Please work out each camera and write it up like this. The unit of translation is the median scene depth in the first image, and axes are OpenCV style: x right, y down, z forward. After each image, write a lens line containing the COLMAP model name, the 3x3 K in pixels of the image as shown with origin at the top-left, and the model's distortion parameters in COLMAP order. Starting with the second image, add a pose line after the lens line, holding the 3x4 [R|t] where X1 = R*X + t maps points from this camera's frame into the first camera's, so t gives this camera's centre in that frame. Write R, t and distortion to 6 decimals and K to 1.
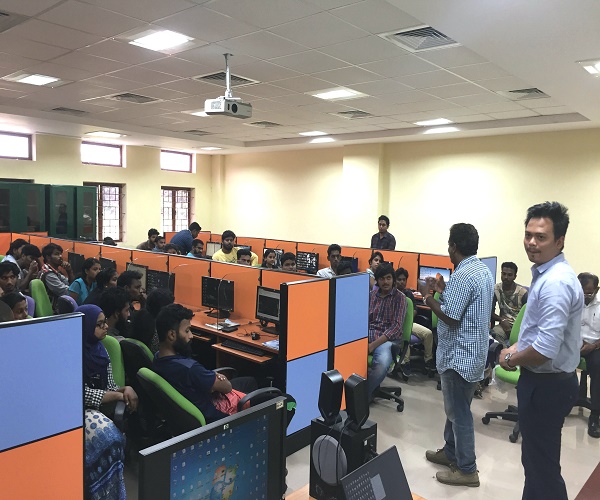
lens RADIAL K [[512.3, 0, 300.0], [0, 512.3, 250.0], [0, 0, 1]] dist [0.074990, -0.107408]
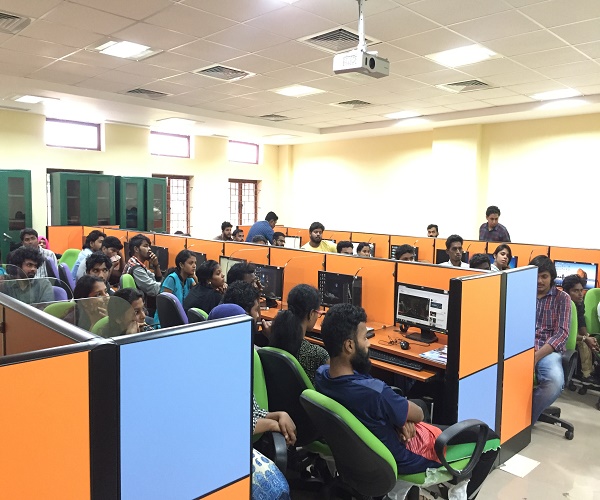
lens RADIAL K [[512.3, 0, 300.0], [0, 512.3, 250.0], [0, 0, 1]] dist [0.074990, -0.107408]
pose [[0.997053, -0.000688, -0.076707, -0.116995], [0.000856, 0.999997, 0.002148, 0.011390], [0.076705, -0.002207, 0.997051, 0.117289]]
